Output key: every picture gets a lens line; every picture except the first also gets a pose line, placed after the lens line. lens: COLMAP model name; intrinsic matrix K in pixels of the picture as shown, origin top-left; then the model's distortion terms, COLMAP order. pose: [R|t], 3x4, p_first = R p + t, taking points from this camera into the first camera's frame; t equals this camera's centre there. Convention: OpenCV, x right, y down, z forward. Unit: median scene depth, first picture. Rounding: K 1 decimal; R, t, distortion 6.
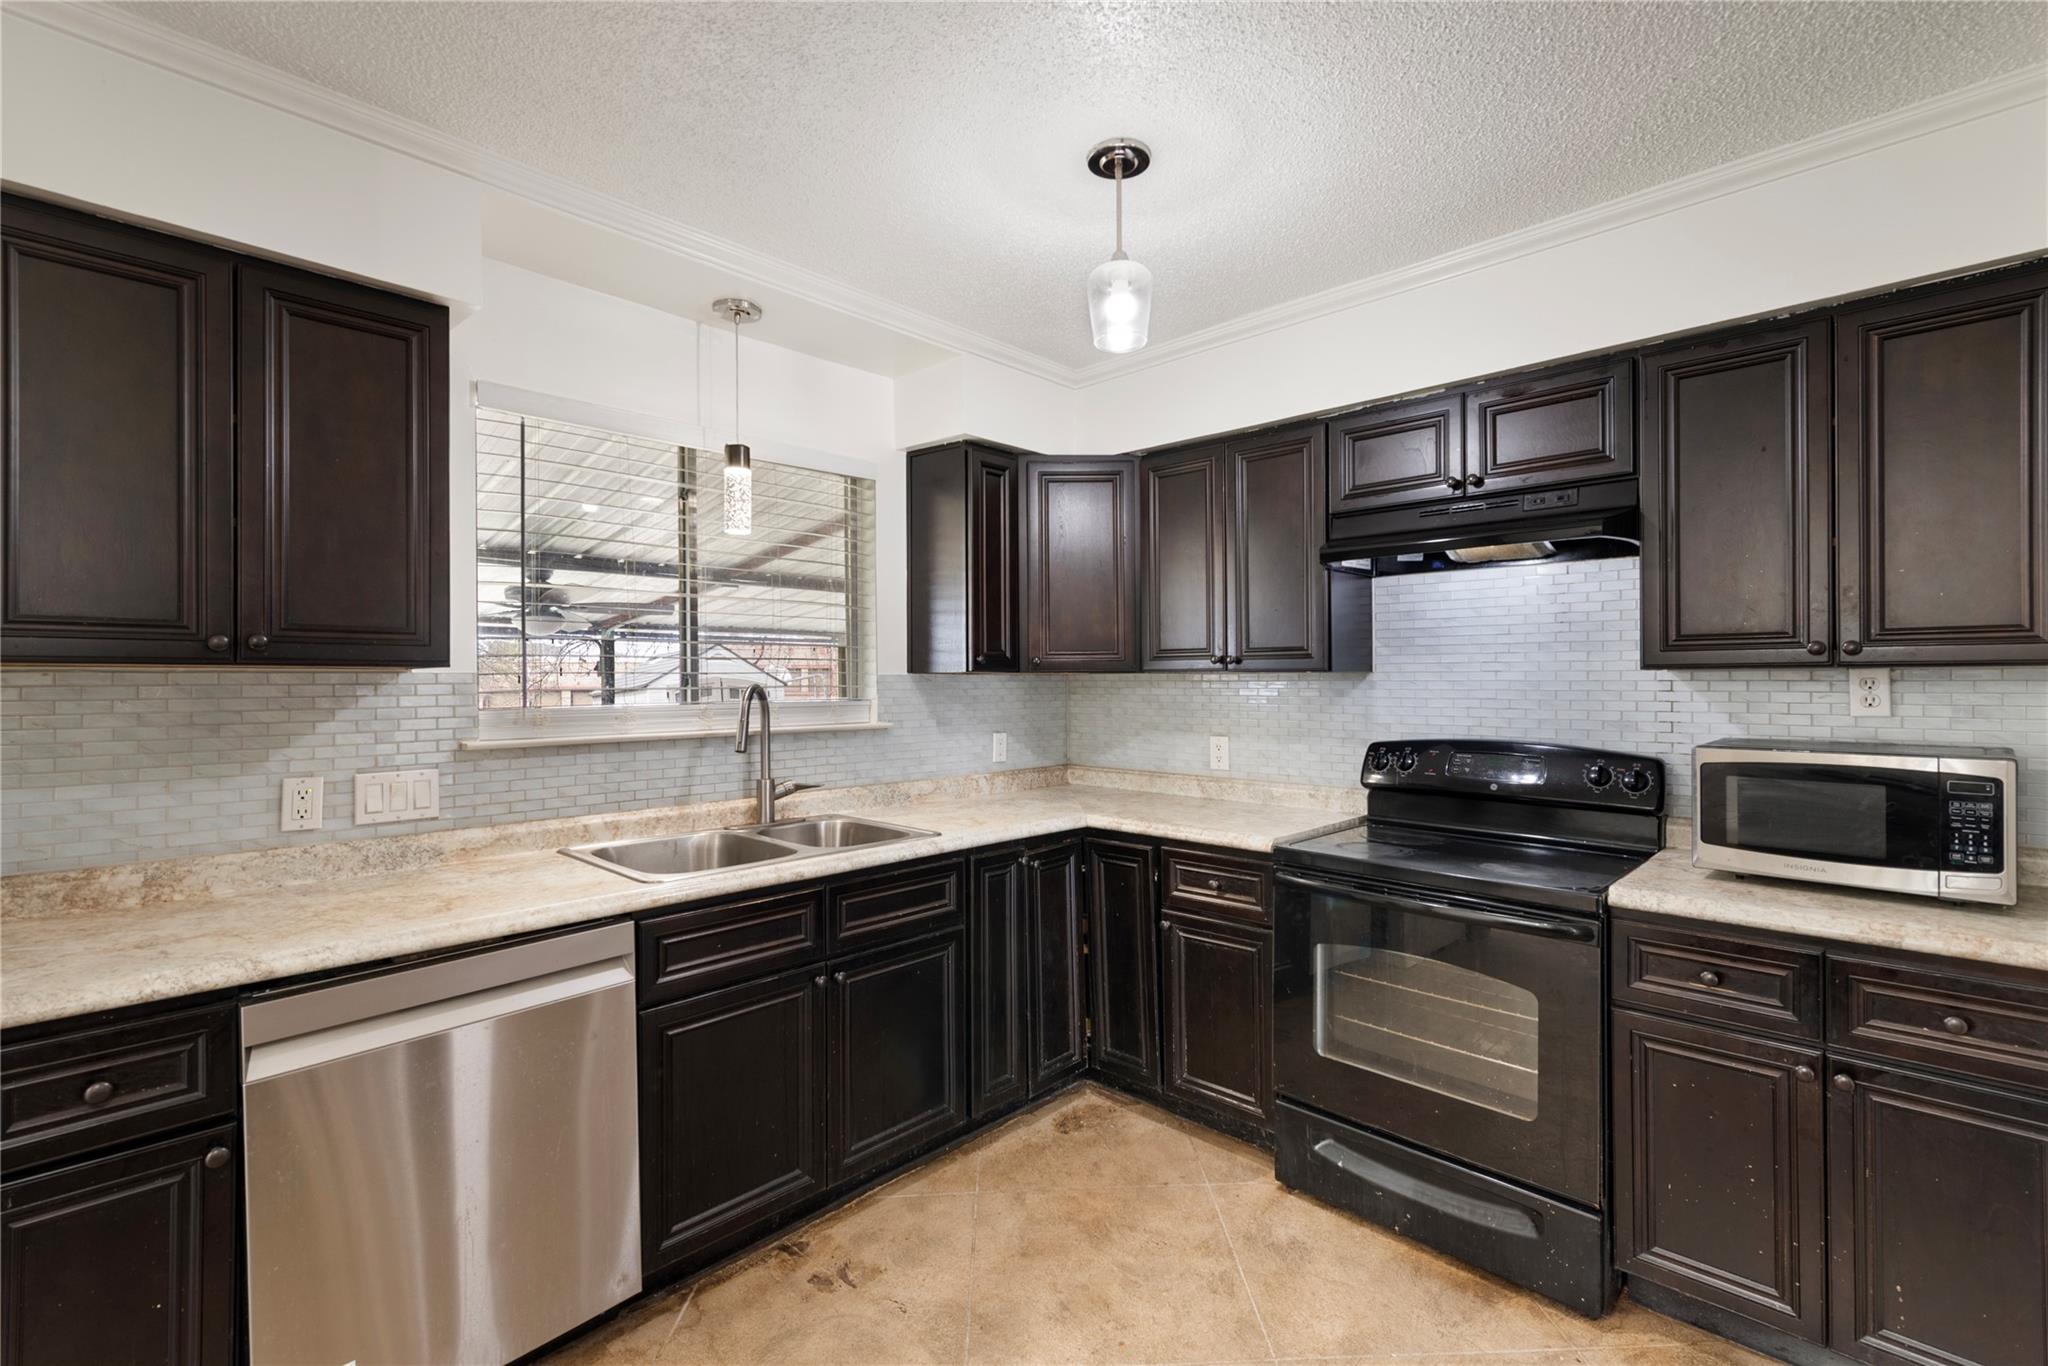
lens RADIAL K [[914.9, 0, 1038.0], [0, 914.9, 677.5], [0, 0, 1]] dist [0.004844, -0.000640]
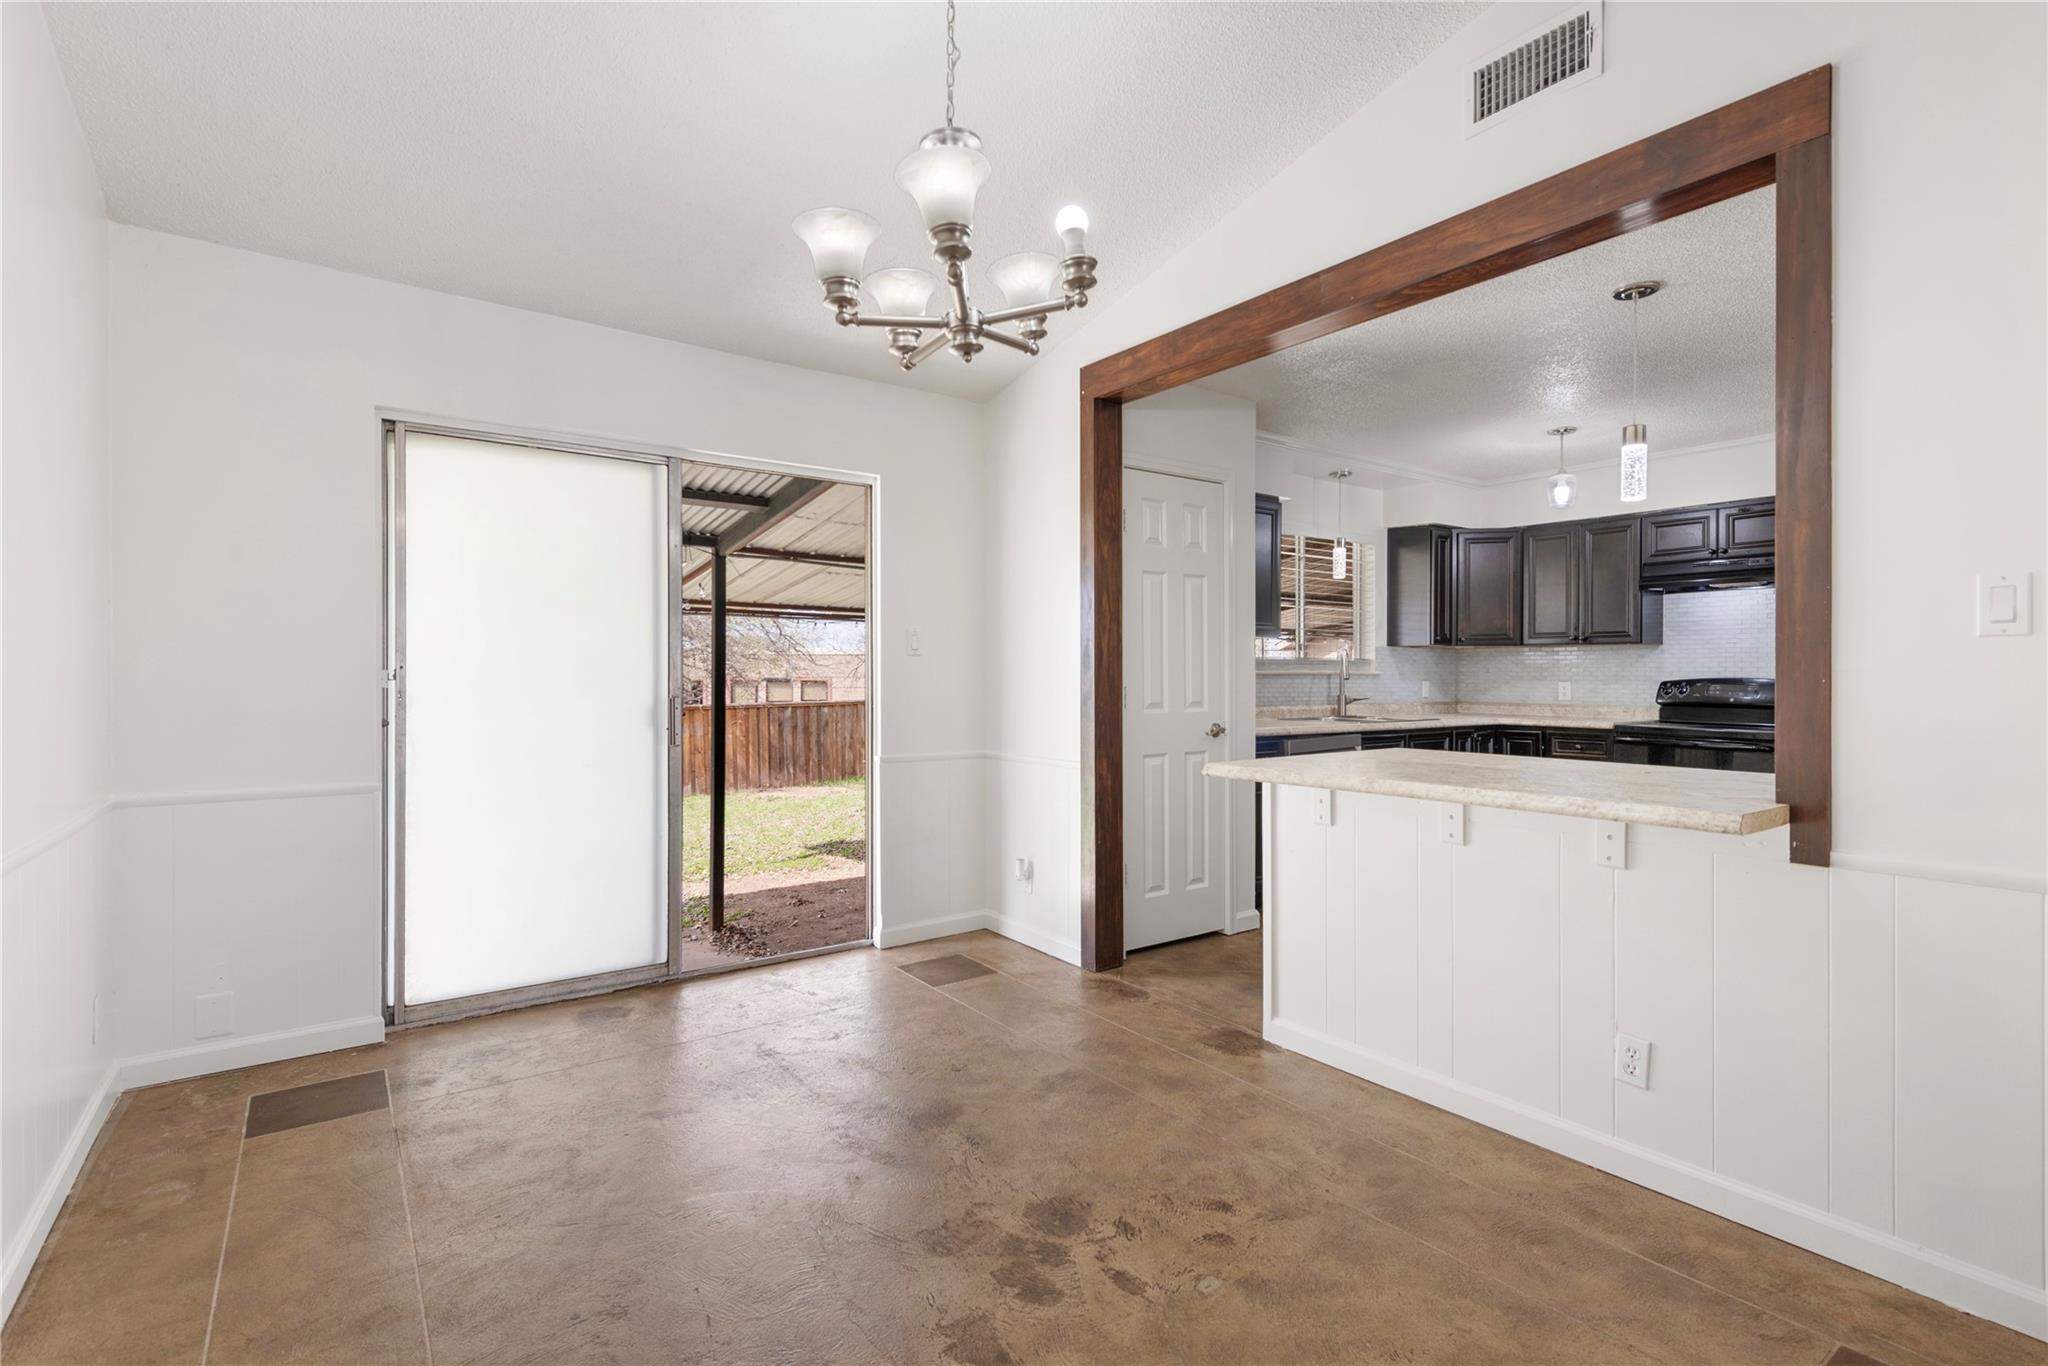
lens RADIAL K [[982.4, 0, 1022.2], [0, 982.4, 684.2], [0, 0, 1]] dist [0.001650, 0.000182]
pose [[0.983335, 0.007708, -0.181638, -0.616132], [-0.006039, 0.999934, 0.009739, 0.070043], [0.181701, -0.008480, 0.983317, -1.346832]]
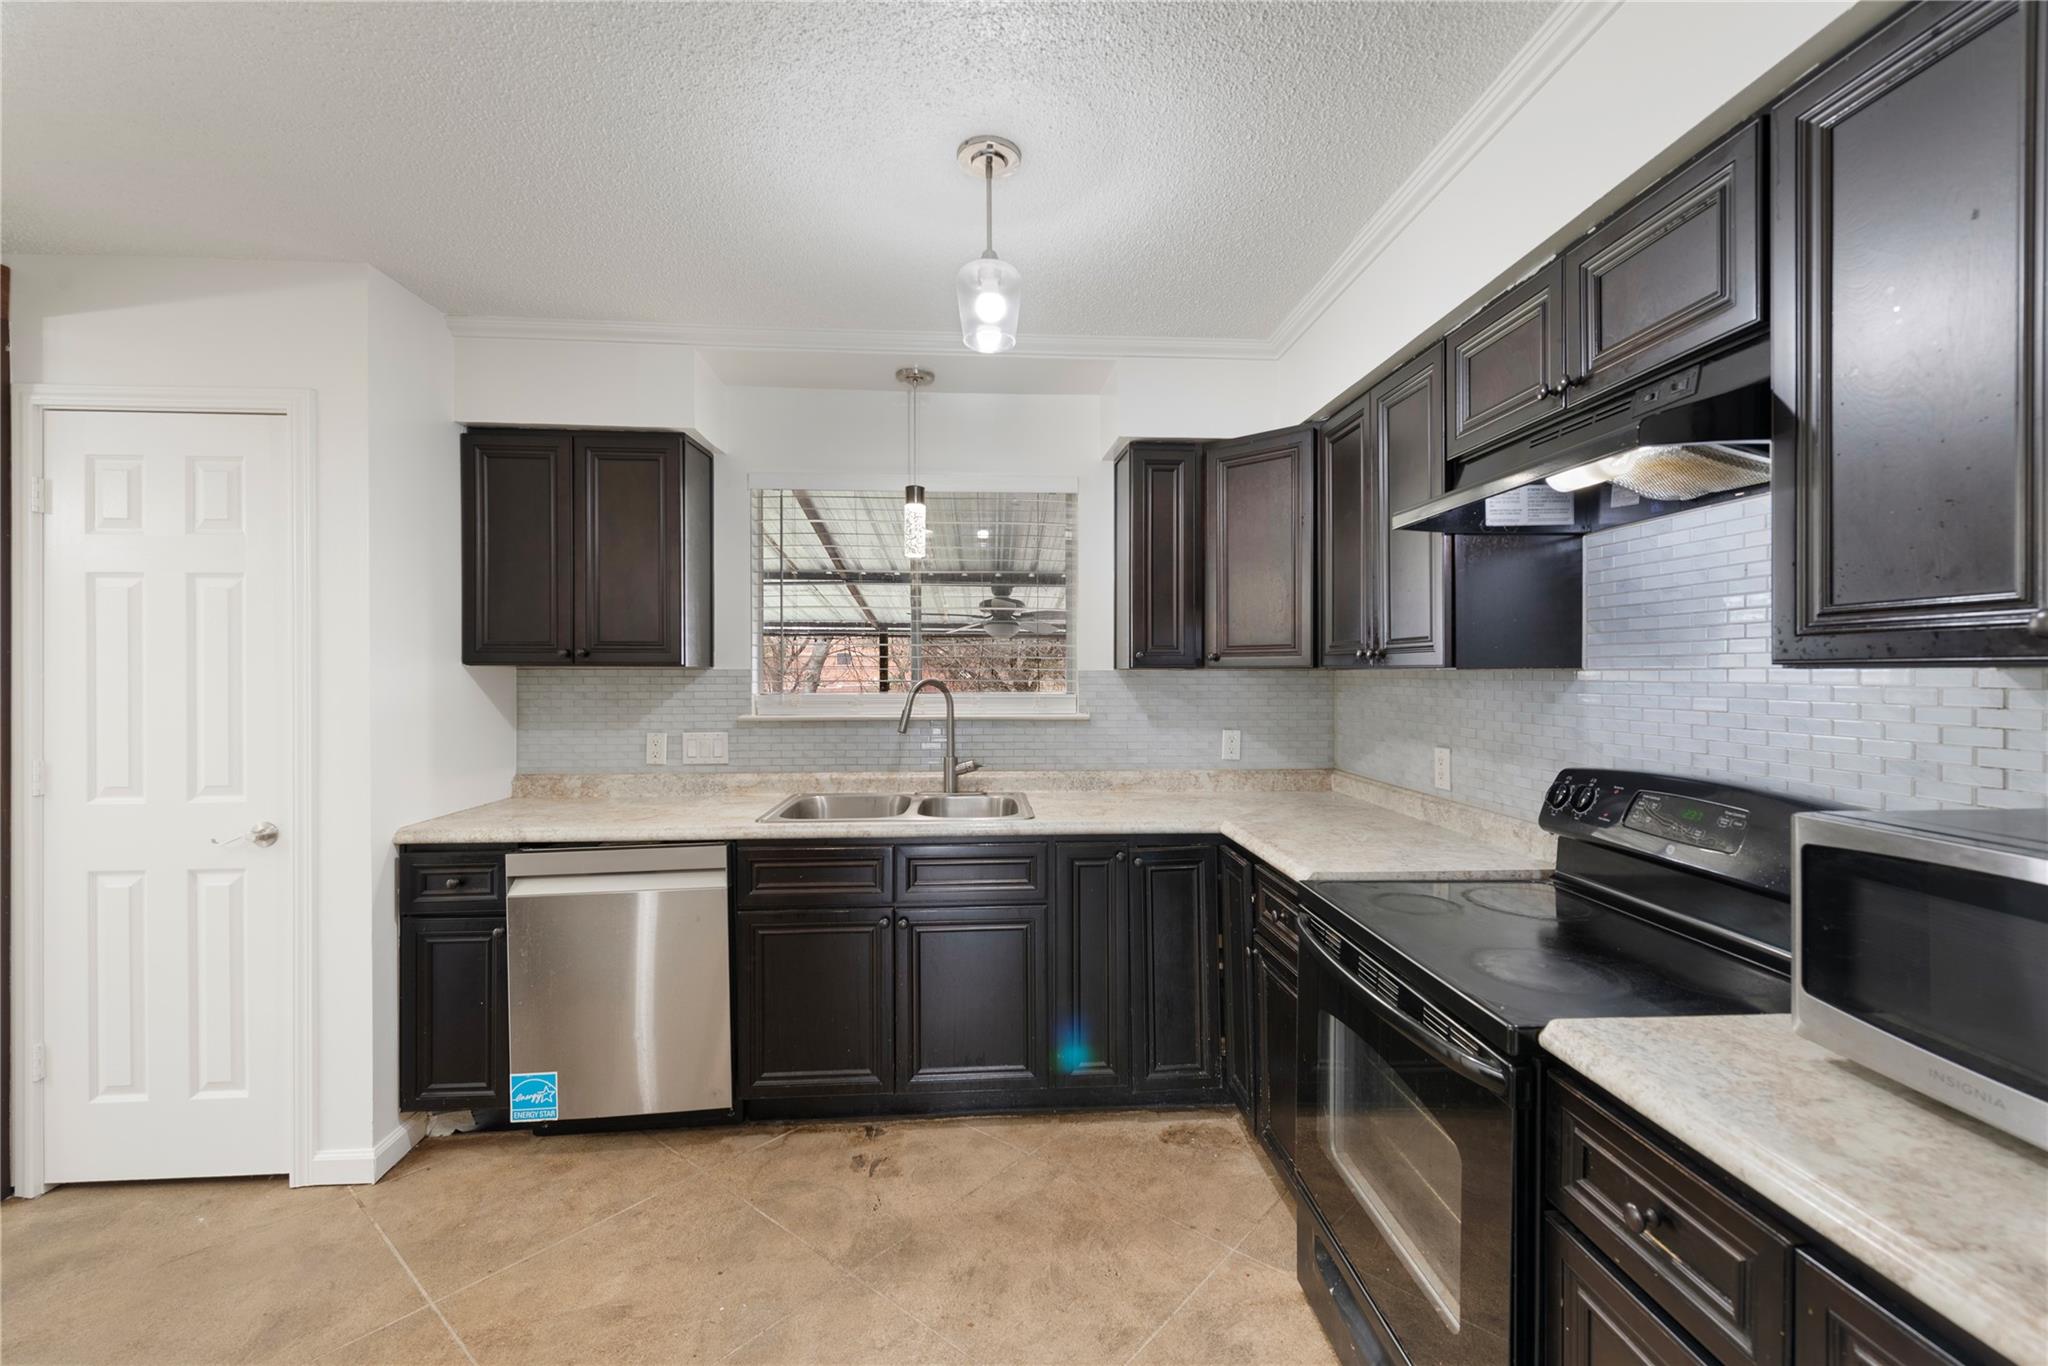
lens RADIAL K [[856.9, 0, 1025.9], [0, 856.9, 682.6], [0, 0, 1]] dist [0.013242, -0.000502]
pose [[0.729900, 0.012807, -0.683434, 0.557343], [-0.001757, 0.999856, 0.016859, -0.006605], [0.683552, -0.011105, 0.729817, 0.243575]]
